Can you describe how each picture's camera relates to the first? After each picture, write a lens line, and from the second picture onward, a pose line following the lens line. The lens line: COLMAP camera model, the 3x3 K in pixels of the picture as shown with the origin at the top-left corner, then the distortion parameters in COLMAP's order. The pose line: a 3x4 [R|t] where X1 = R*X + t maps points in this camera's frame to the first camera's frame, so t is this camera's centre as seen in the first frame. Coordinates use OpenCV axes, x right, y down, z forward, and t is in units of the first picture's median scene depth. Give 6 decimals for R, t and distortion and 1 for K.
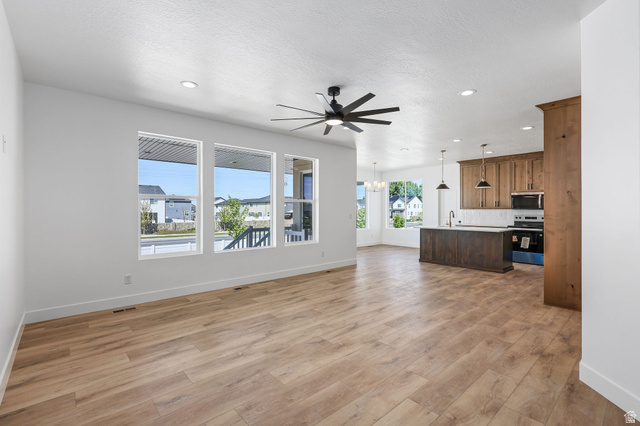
lens RADIAL K [[292.4, 0, 315.5], [0, 292.4, 211.4], [0, 0, 1]] dist [-0.002972, -0.000968]
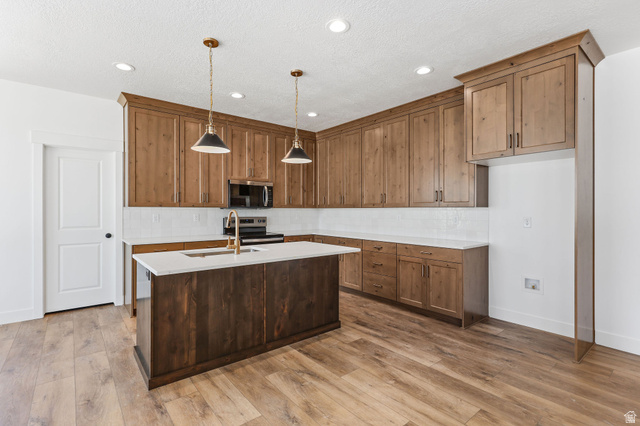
lens RADIAL K [[303.9, 0, 316.3], [0, 303.9, 211.7], [0, 0, 1]] dist [-0.002067, 0.000839]
pose [[0.037598, -0.003431, 0.999287, 0.081788], [0.001045, 0.999994, 0.003394, -0.001110], [-0.999292, 0.000917, 0.037602, 0.969407]]
